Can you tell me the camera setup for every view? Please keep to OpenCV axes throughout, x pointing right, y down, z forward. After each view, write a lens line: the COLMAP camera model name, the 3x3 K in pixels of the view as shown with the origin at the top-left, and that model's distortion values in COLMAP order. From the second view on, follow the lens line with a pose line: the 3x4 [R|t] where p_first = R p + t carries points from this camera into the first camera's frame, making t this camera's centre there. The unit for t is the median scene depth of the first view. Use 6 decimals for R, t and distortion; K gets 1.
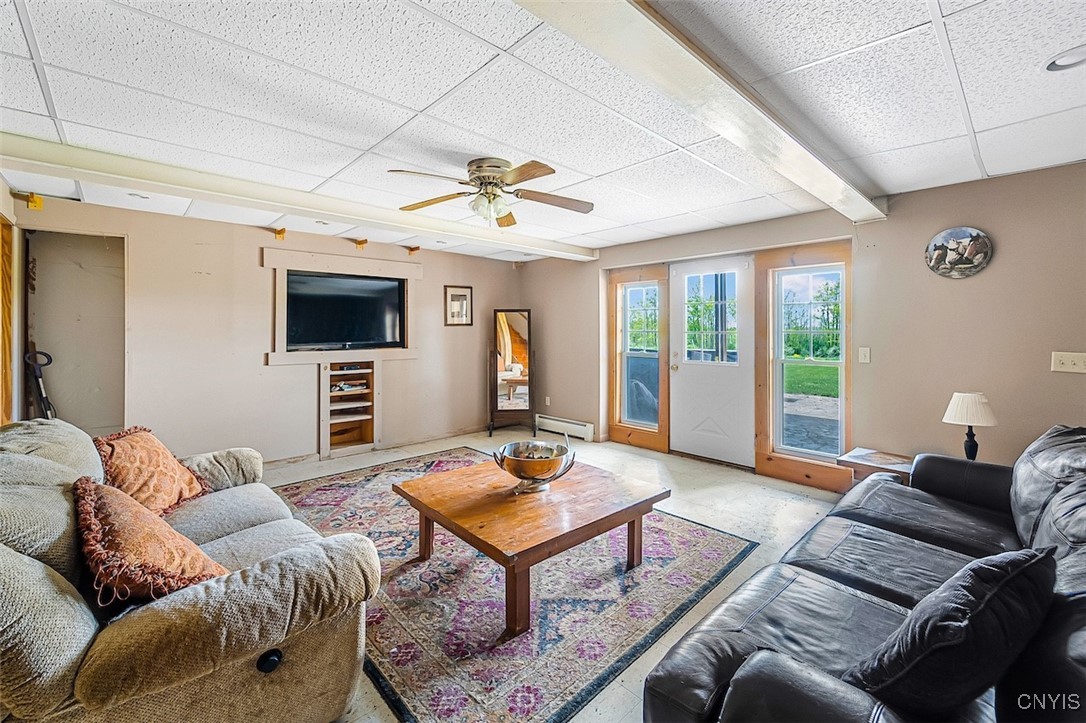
lens RADIAL K [[451.4, 0, 542.4], [0, 451.4, 345.6], [0, 0, 1]] dist [0.000157, 0.000111]
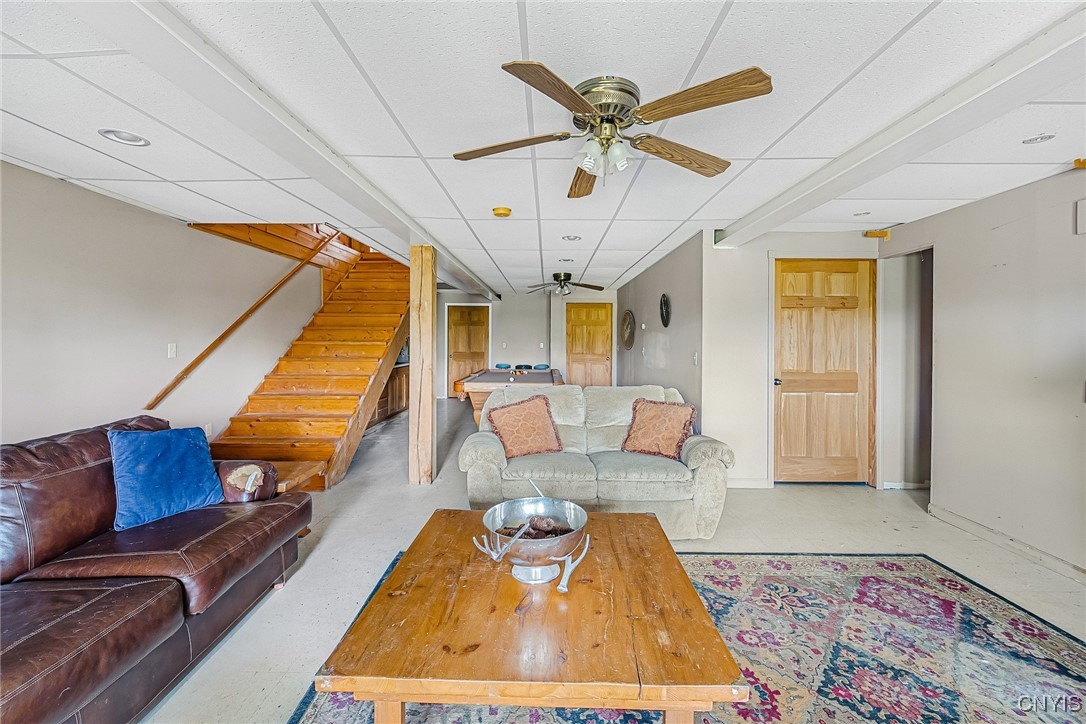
lens RADIAL K [[437.3, 0, 547.1], [0, 437.3, 352.7], [0, 0, 1]] dist [-0.000229, -0.000241]
pose [[-0.681927, 0.014272, -0.731281, 0.232555], [-0.030965, 0.998350, 0.048360, -0.022819], [0.730764, 0.055622, -0.680360, 0.763484]]
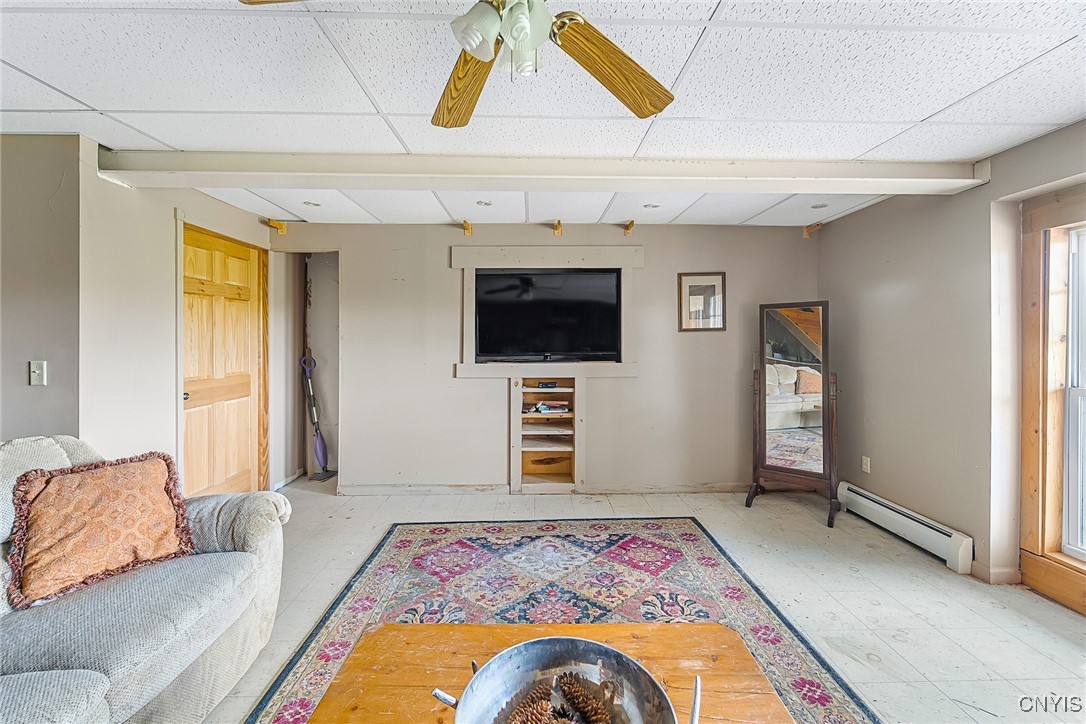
lens RADIAL K [[443.4, 0, 544.5], [0, 443.4, 347.2], [0, 0, 1]] dist [-0.001579, -0.000087]
pose [[0.748617, 0.011135, -0.662909, 0.092724], [-0.020262, 0.999776, -0.006088, -0.013156], [0.662693, 0.017990, 0.748675, 0.400222]]
